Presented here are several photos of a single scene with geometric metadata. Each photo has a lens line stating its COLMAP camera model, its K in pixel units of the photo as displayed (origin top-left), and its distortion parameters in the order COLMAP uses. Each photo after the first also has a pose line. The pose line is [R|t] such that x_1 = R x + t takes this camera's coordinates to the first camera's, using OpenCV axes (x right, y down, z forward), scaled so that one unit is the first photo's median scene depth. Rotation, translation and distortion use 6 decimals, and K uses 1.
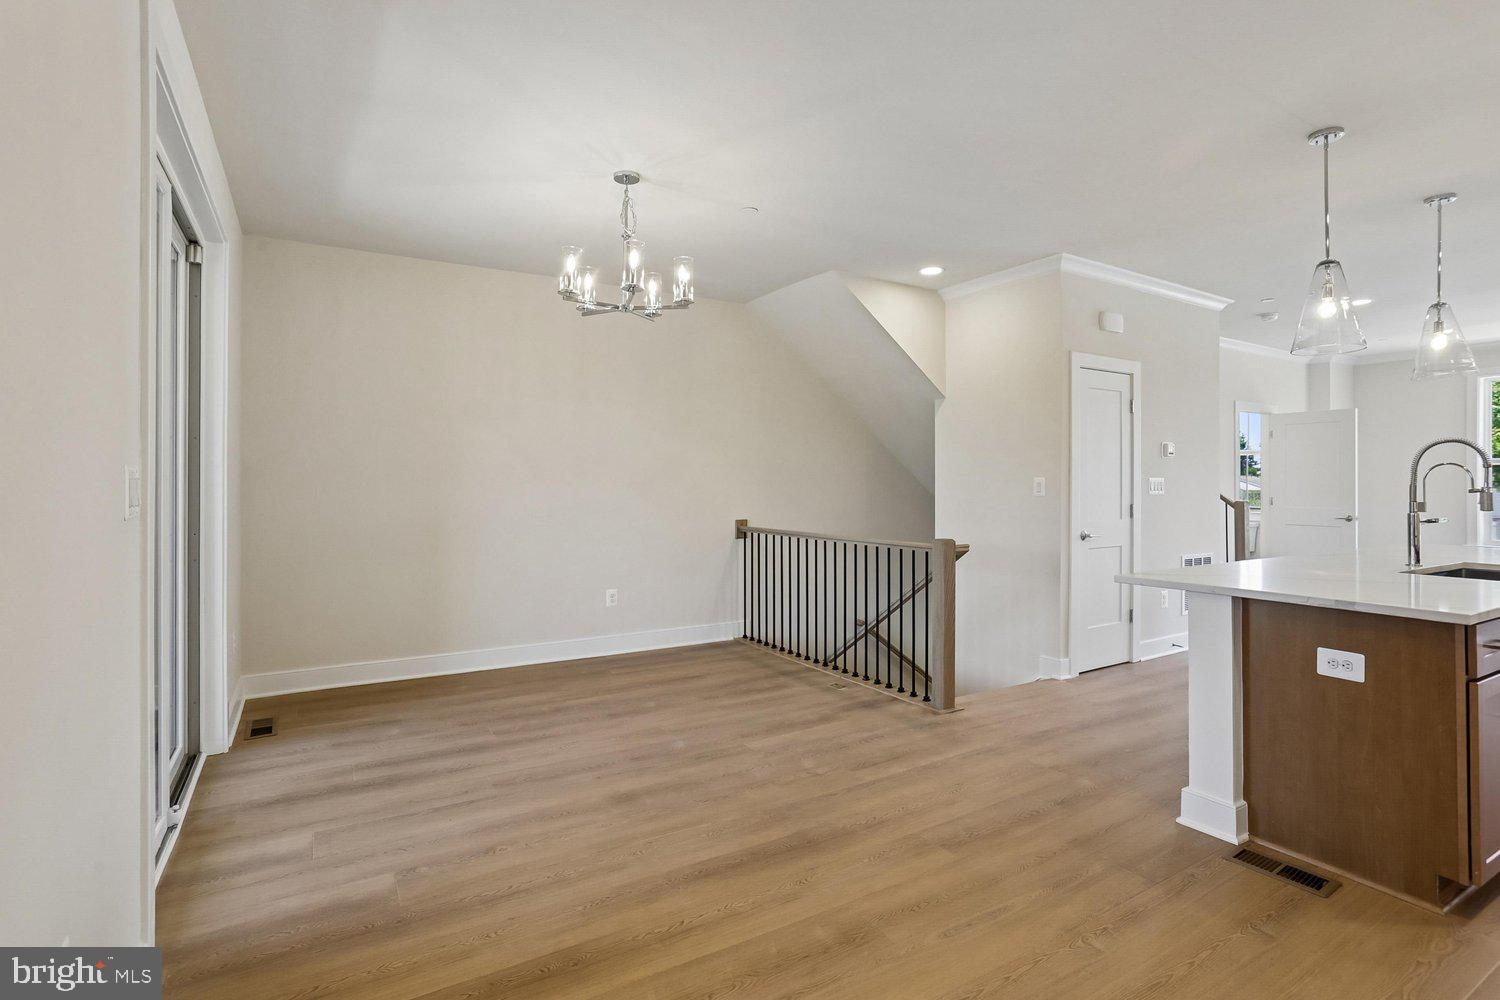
lens RADIAL K [[733.2, 0, 750.8], [0, 733.2, 481.1], [0, 0, 1]] dist [-0.049047, 0.023558]
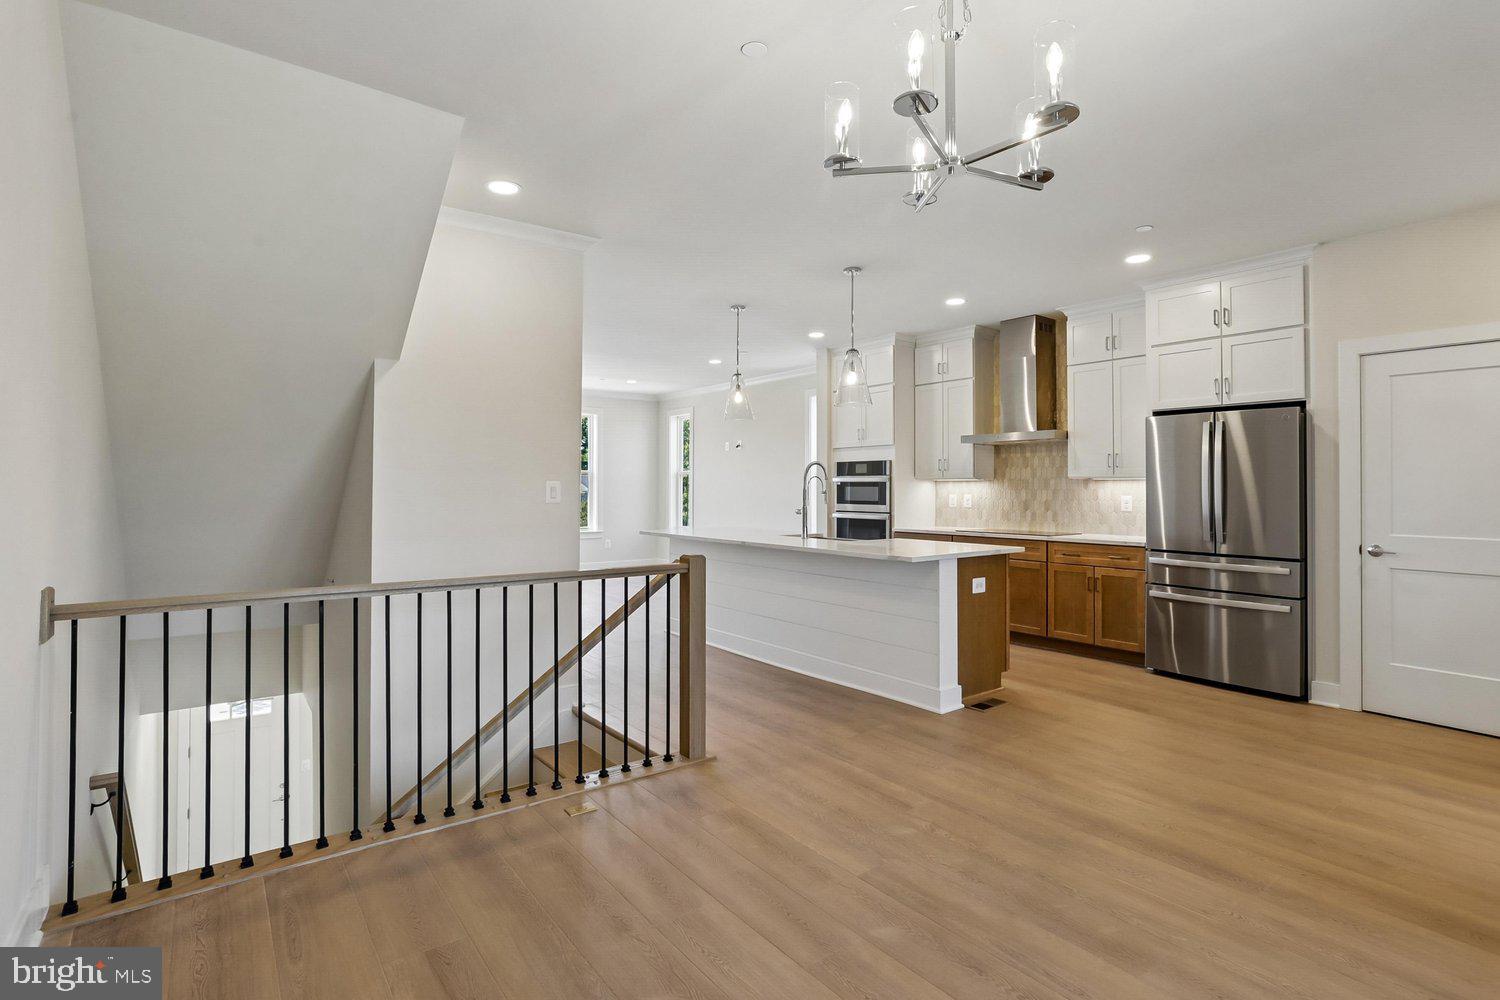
lens RADIAL K [[746.3, 0, 754.1], [0, 746.3, 480.0], [0, 0, 1]] dist [-0.039585, 0.026344]
pose [[-0.105595, 0.009059, 0.994368, -0.765713], [-0.003973, 0.999947, -0.009531, 0.001008], [-0.994401, -0.004957, -0.105554, 1.307003]]
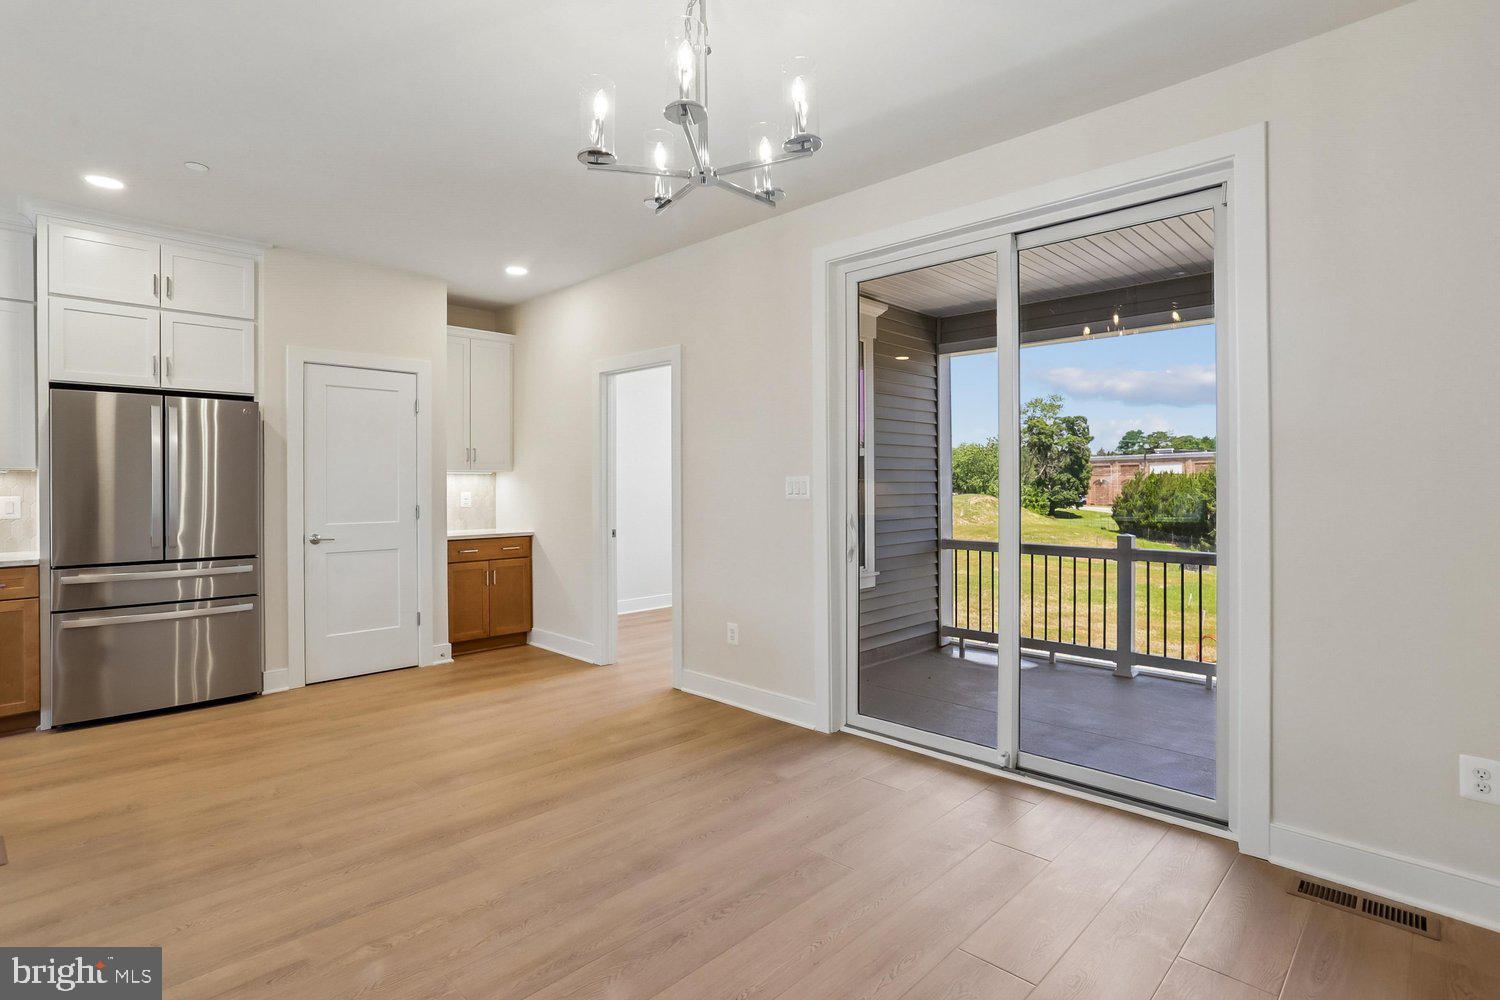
lens RADIAL K [[746.3, 0, 754.1], [0, 746.3, 480.0], [0, 0, 1]] dist [-0.039585, 0.026344]
pose [[-0.968562, 0.001904, -0.248764, -0.071939], [0.002544, 0.999994, -0.002250, -0.002059], [0.248758, -0.002812, -0.968562, 1.708852]]
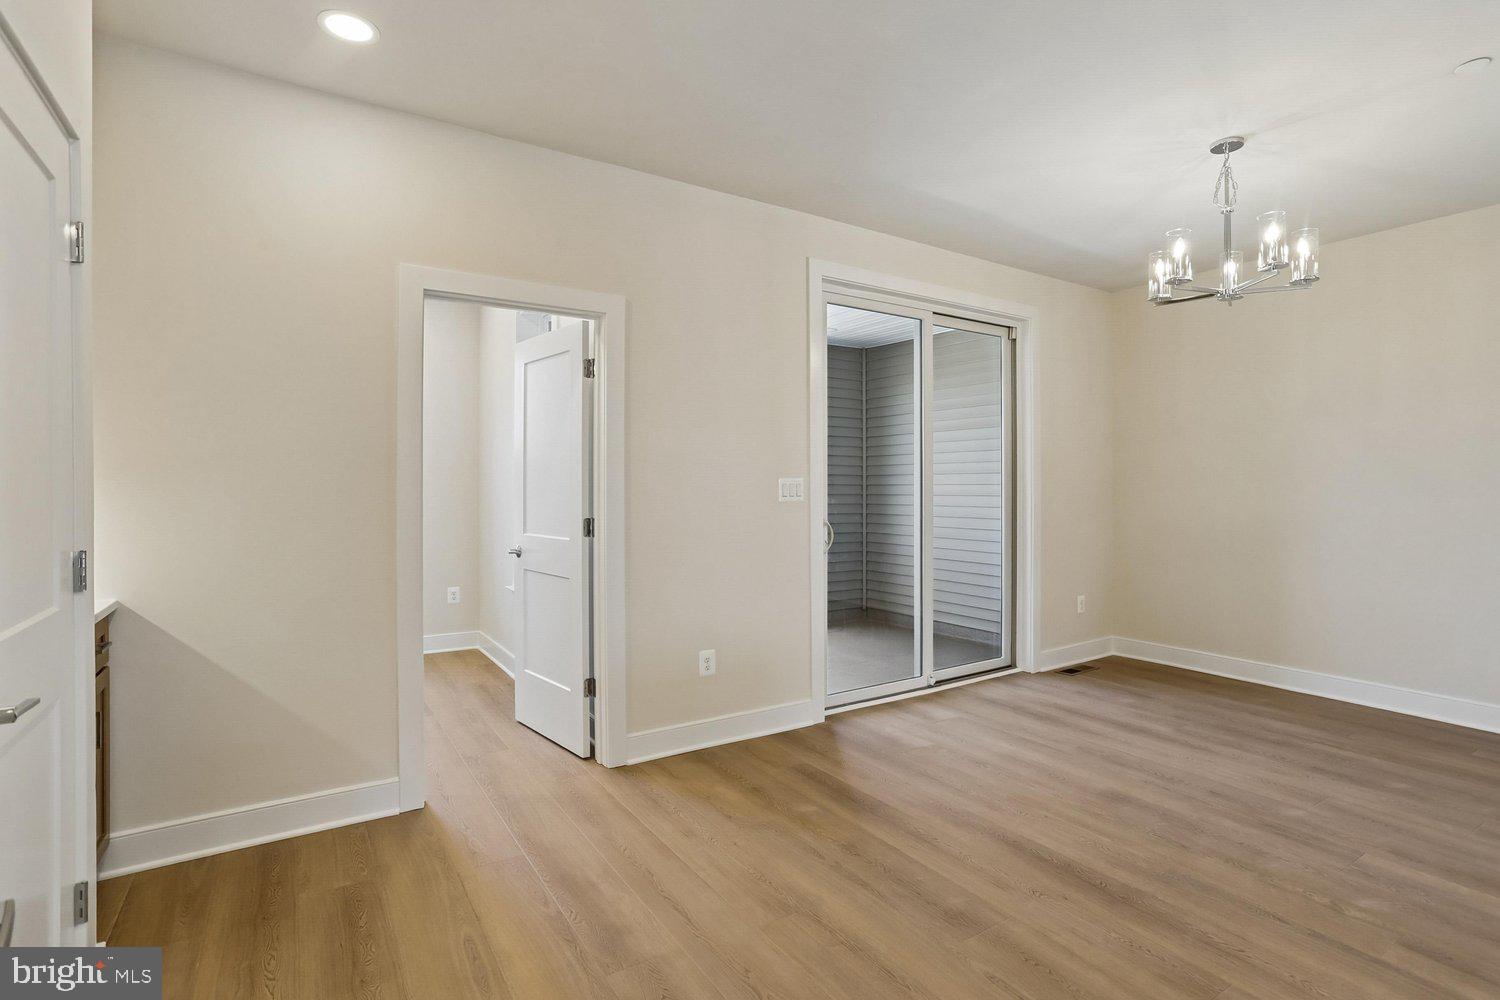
lens RADIAL K [[733.2, 0, 750.8], [0, 733.2, 481.1], [0, 0, 1]] dist [-0.049047, 0.023558]
pose [[0.025365, -0.004294, -0.999669, 0.754854], [0.001075, 0.999990, -0.004268, -0.000885], [0.999678, -0.000966, 0.025369, 0.426650]]
